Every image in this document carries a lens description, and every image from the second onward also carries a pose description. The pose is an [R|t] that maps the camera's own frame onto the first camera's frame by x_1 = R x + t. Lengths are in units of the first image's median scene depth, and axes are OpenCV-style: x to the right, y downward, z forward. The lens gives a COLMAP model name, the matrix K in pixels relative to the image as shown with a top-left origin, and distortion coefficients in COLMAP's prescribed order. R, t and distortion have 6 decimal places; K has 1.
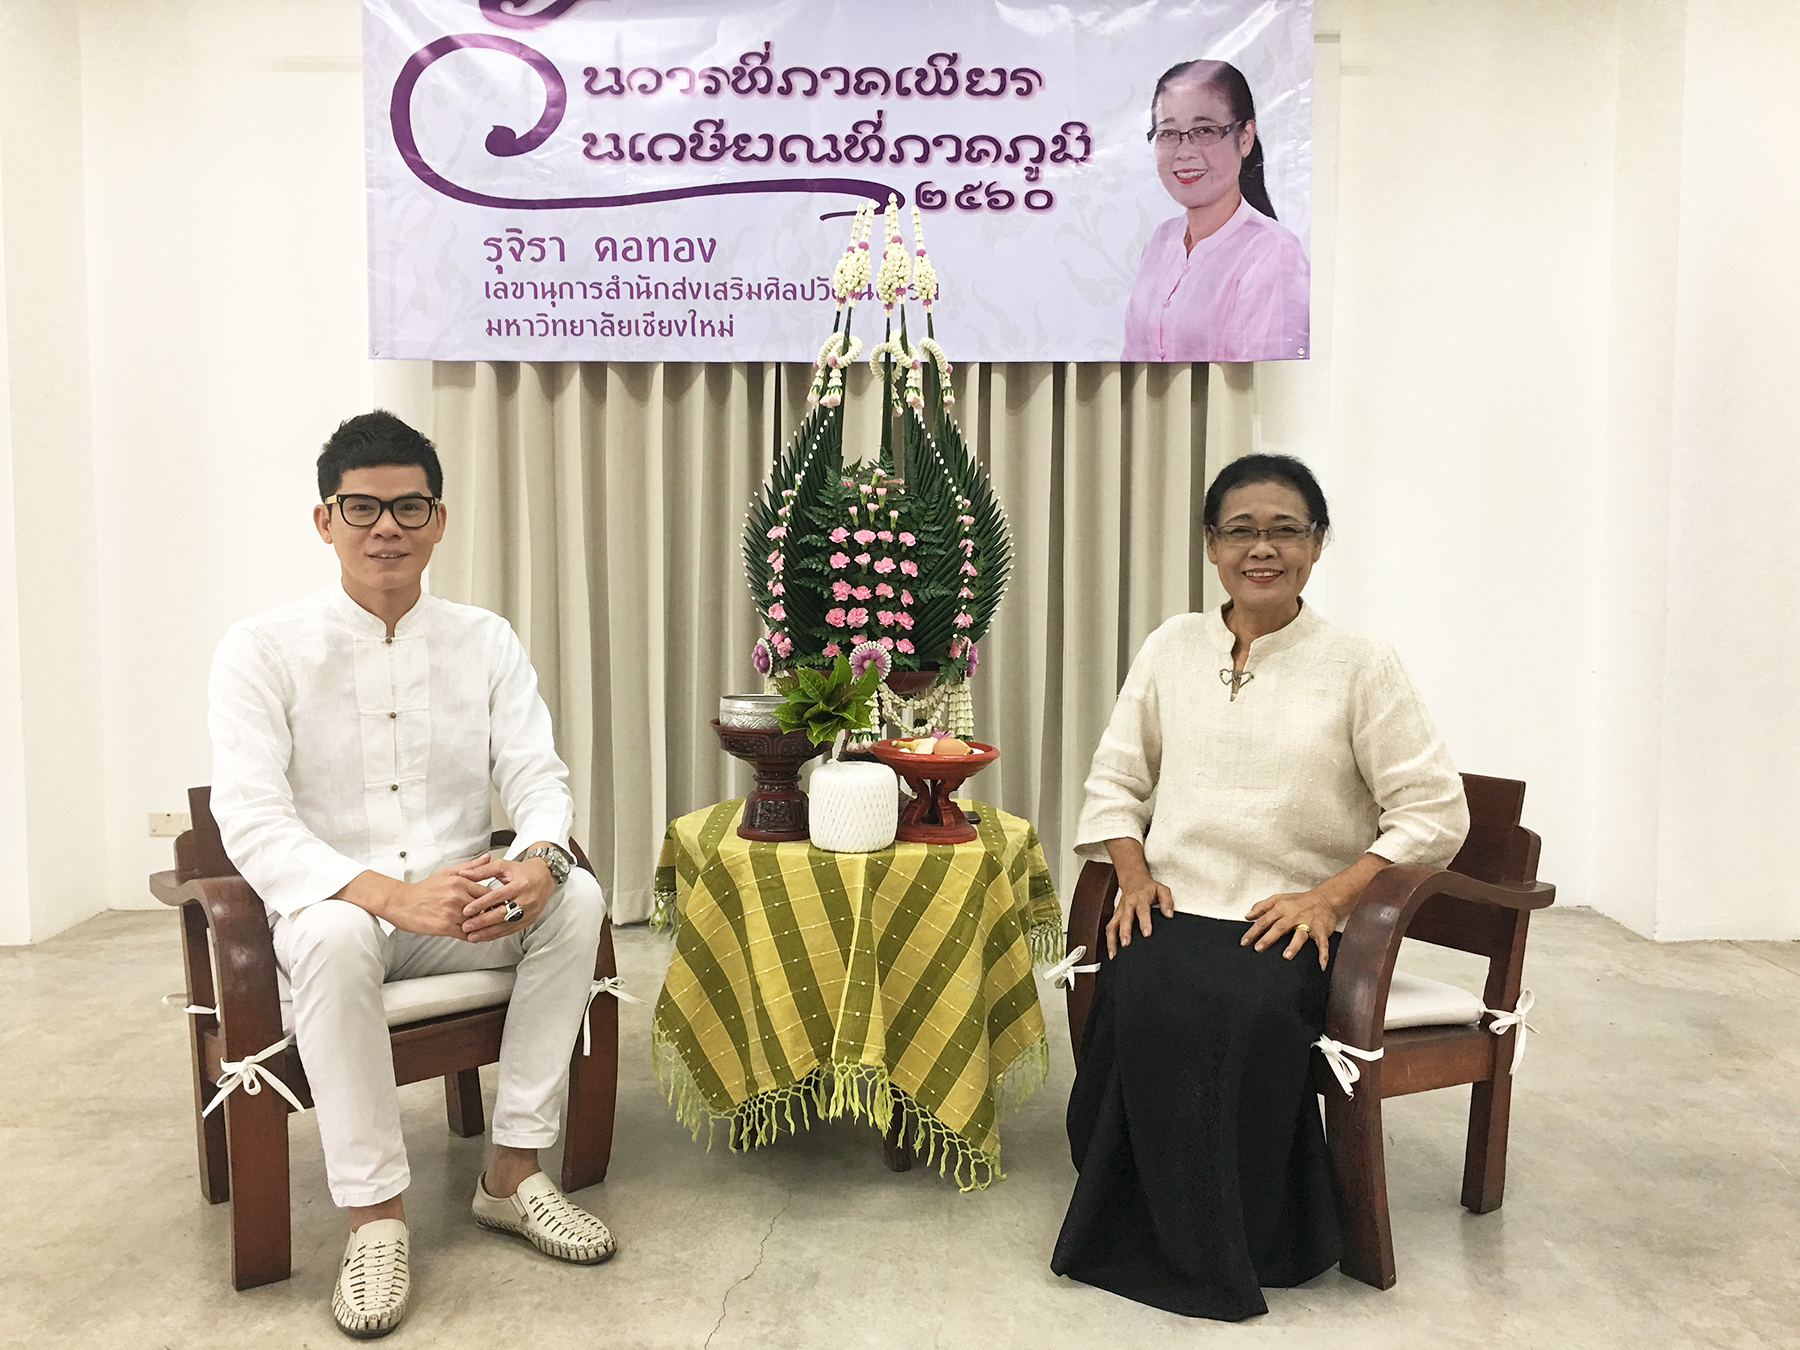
lens RADIAL K [[1476.3, 0, 892.8], [0, 1476.3, 669.7], [0, 0, 1]] dist [0.060040, -0.073694]
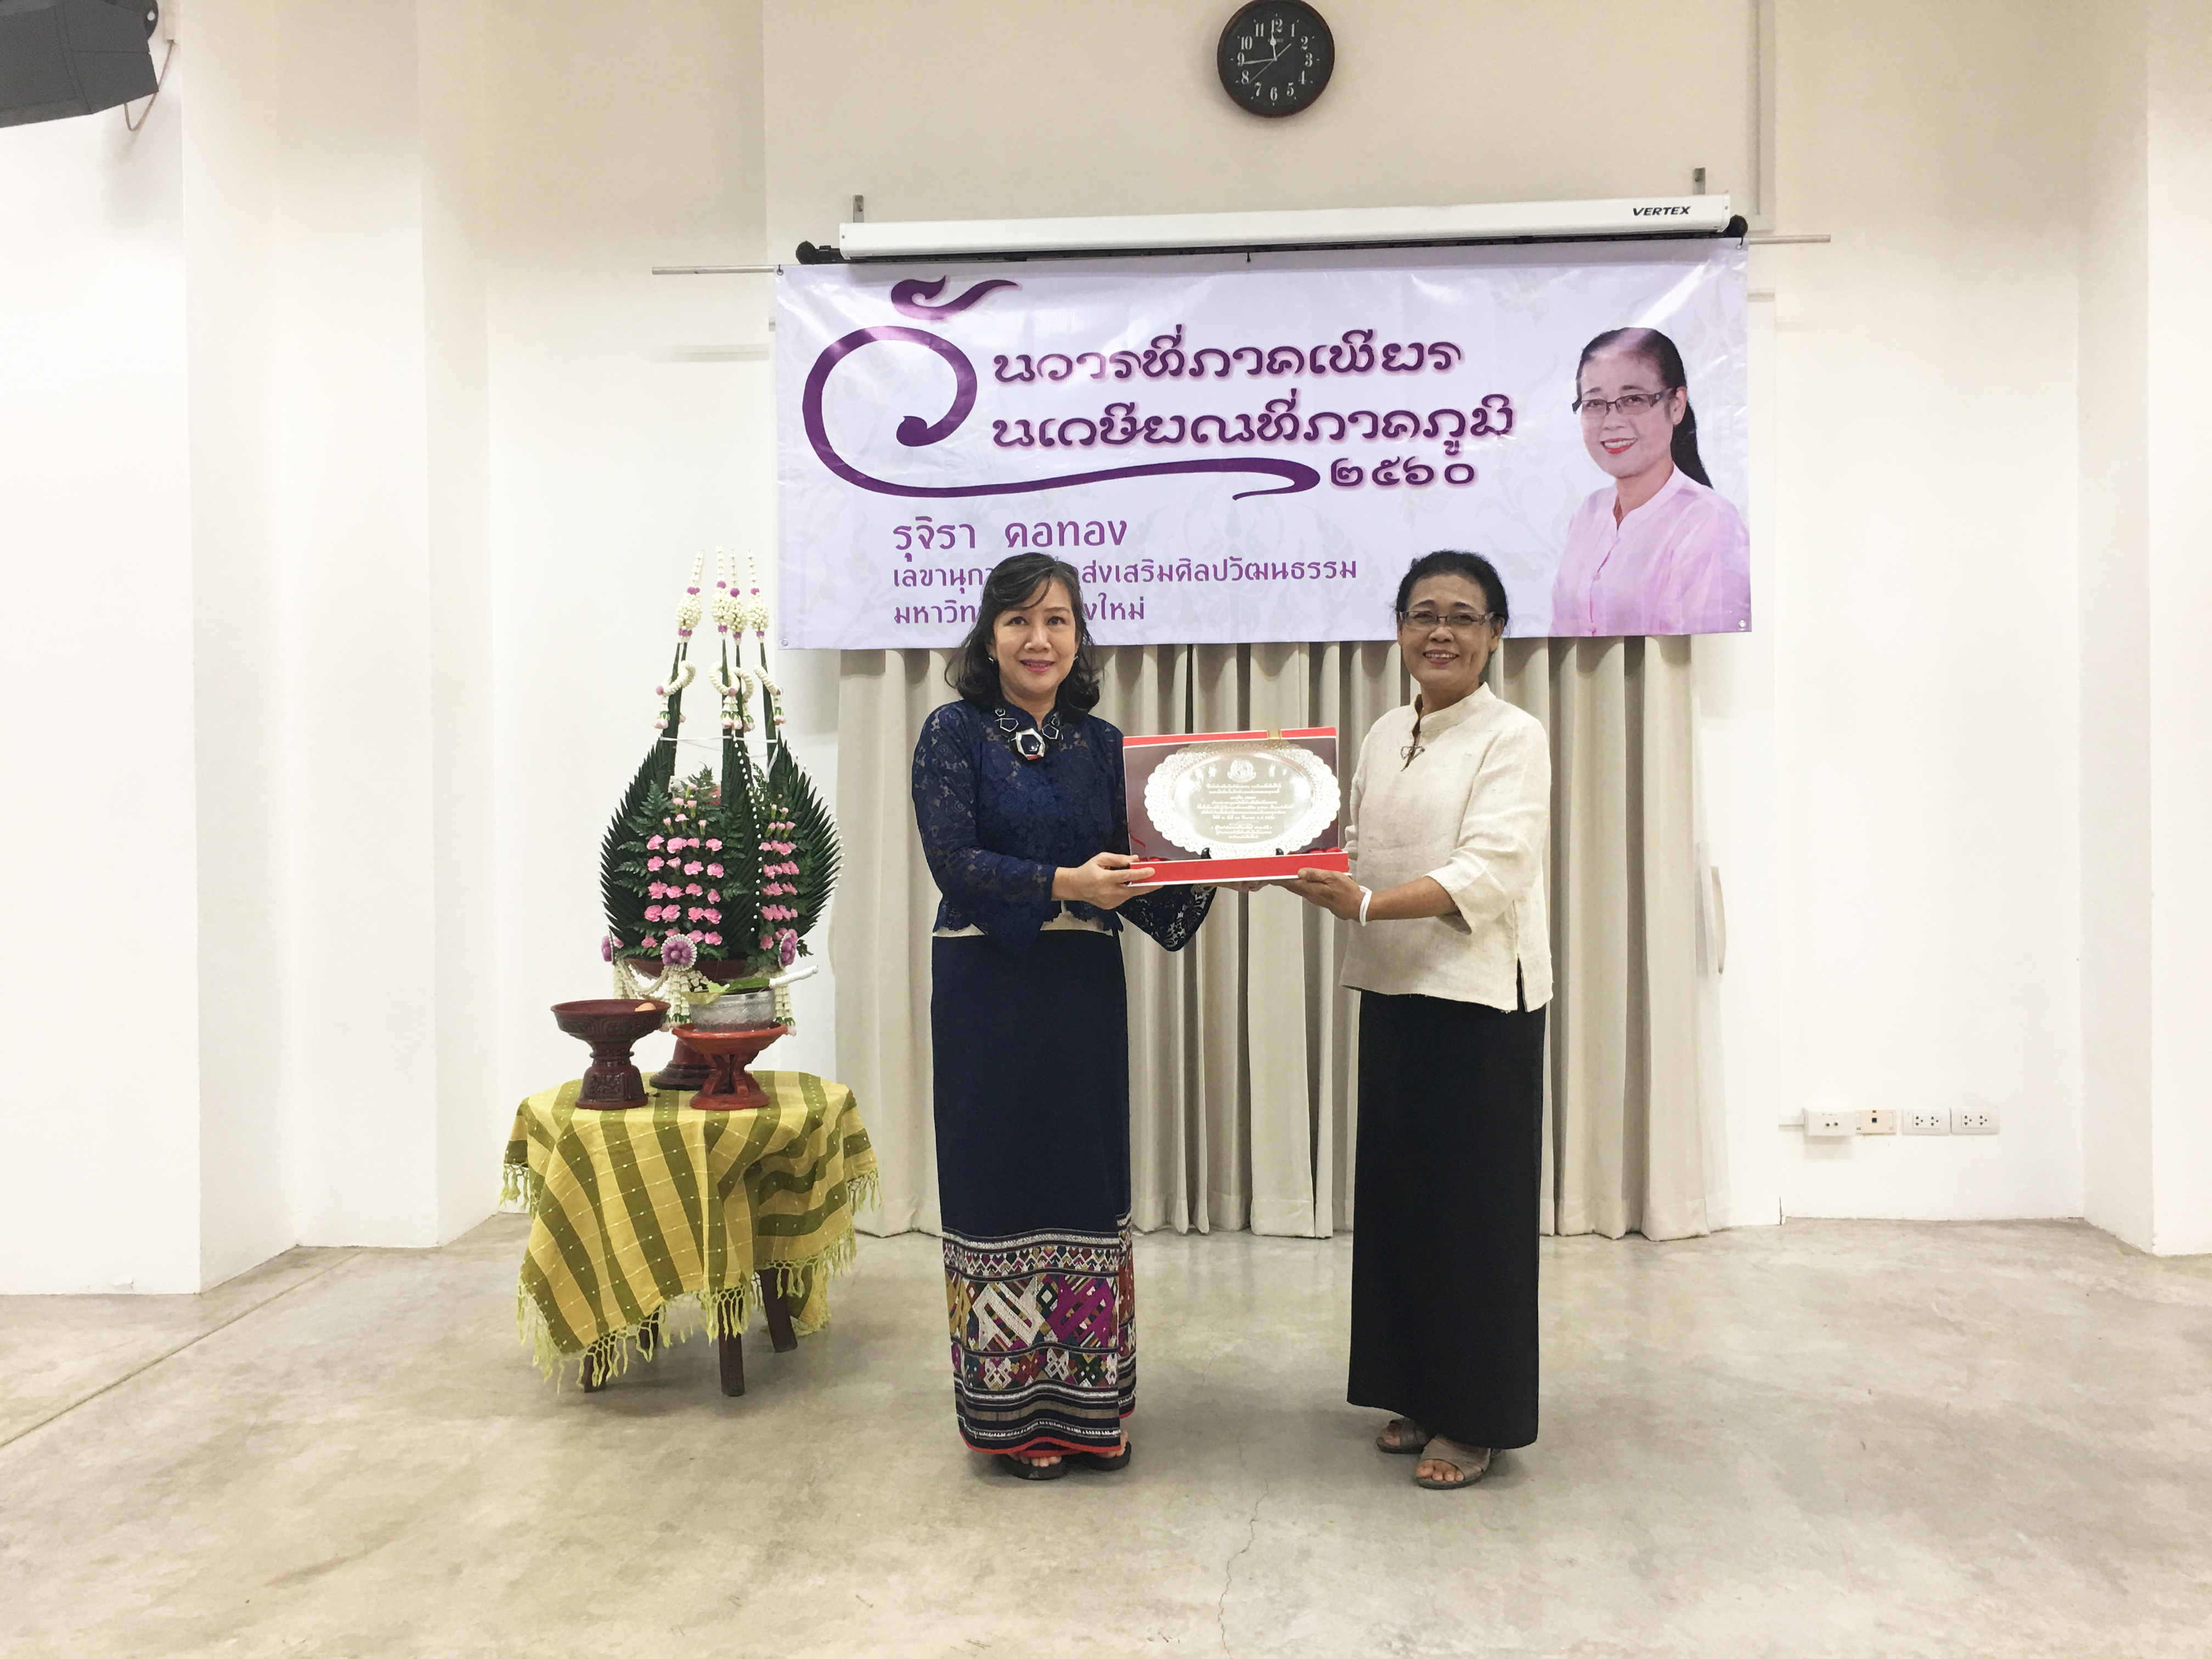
lens RADIAL K [[1814.3, 0, 1097.1], [0, 1814.3, 823.0], [0, 0, 1]] dist [0.060040, -0.073694]
pose [[0.997586, -0.009672, -0.068770, -0.058043], [0.005406, 0.998065, -0.061948, -0.017133], [0.069236, 0.061427, 0.995707, -0.185372]]
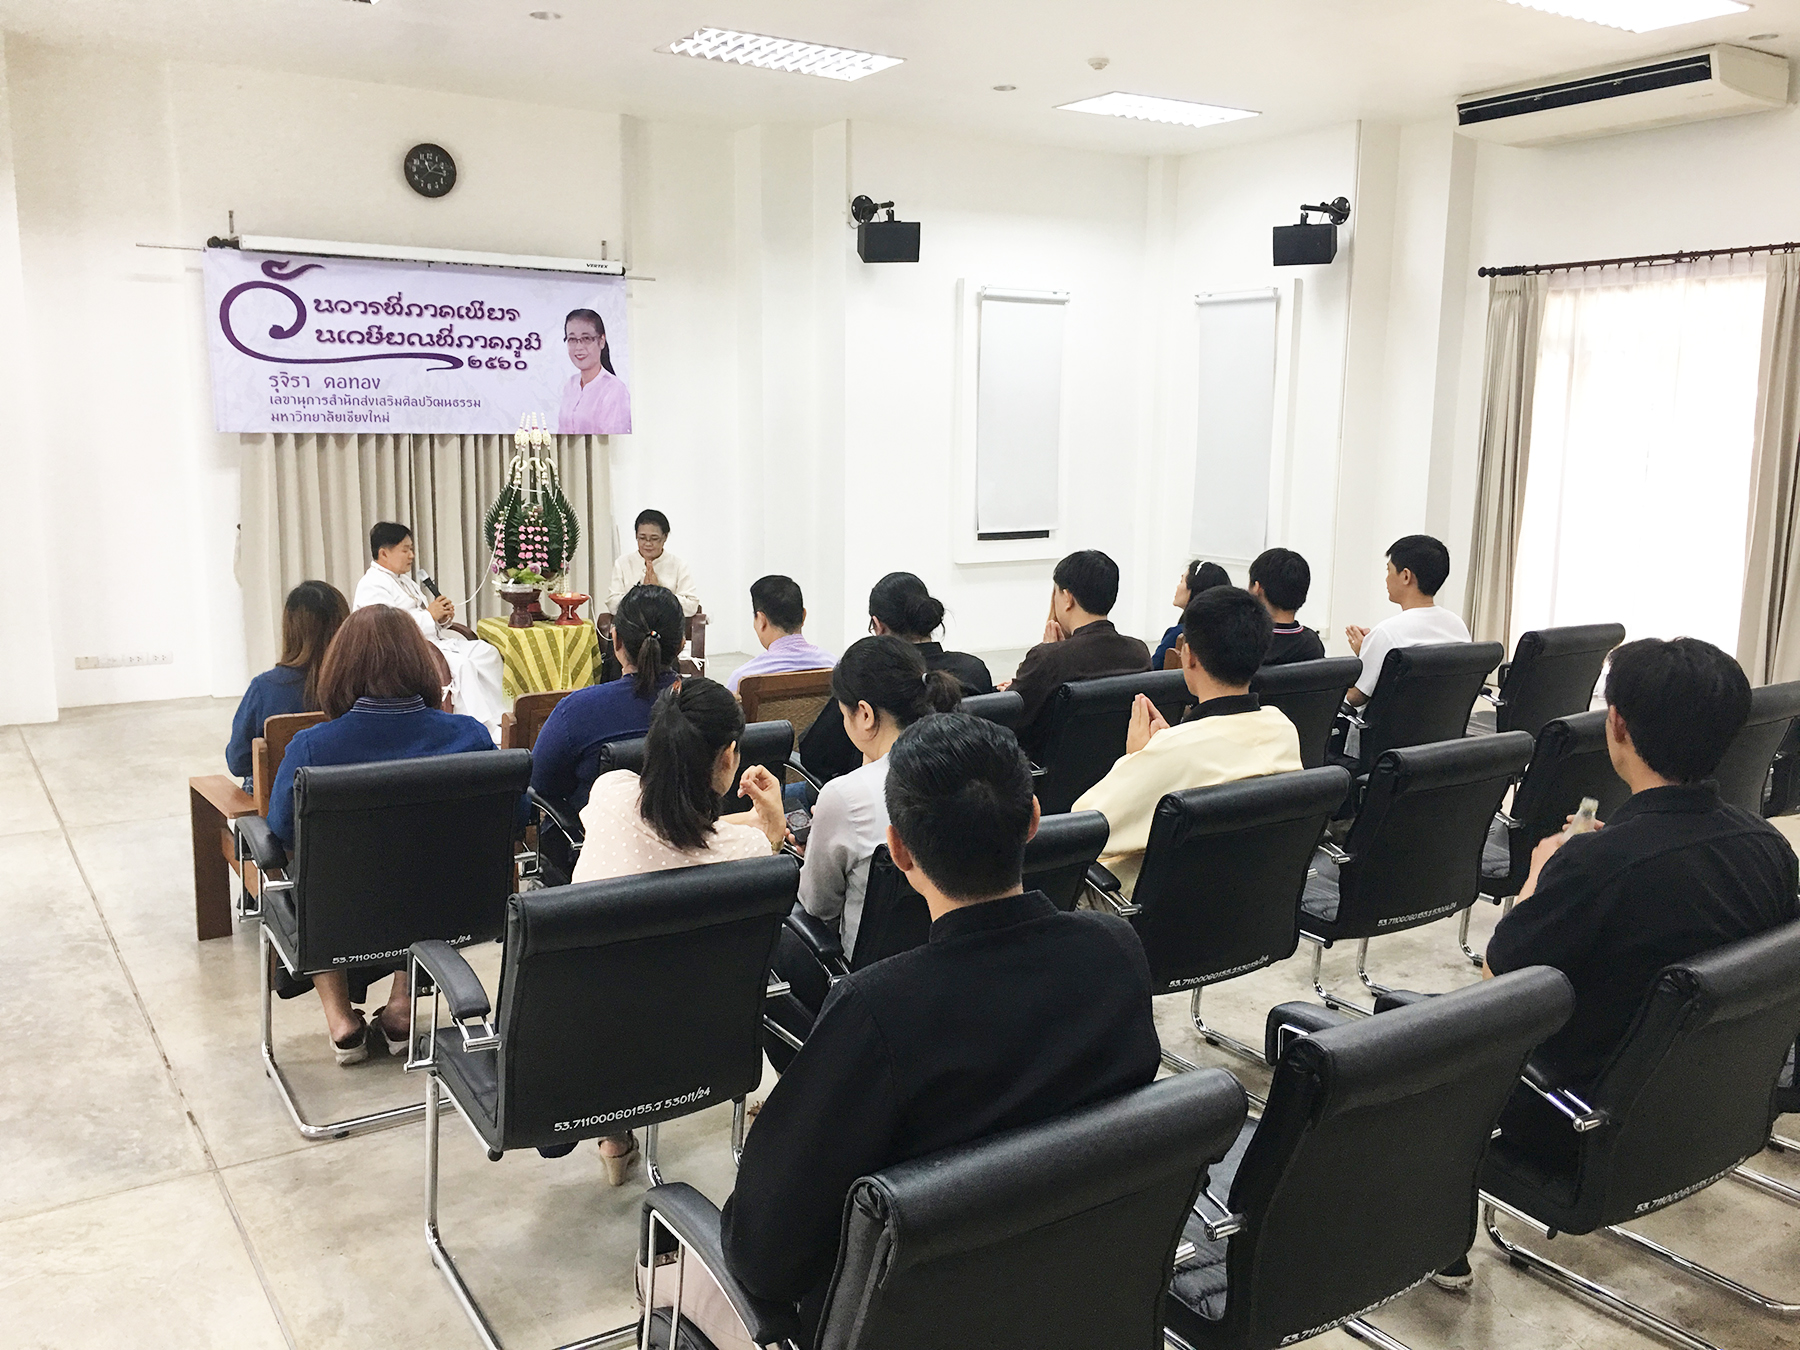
lens RADIAL K [[1476.3, 0, 892.8], [0, 1476.3, 669.7], [0, 0, 1]] dist [0.060040, -0.073694]
pose [[0.842425, -0.082581, 0.532447, -0.697896], [0.030583, 0.993921, 0.105767, -0.068539], [-0.537945, -0.072817, 0.839829, -1.326994]]
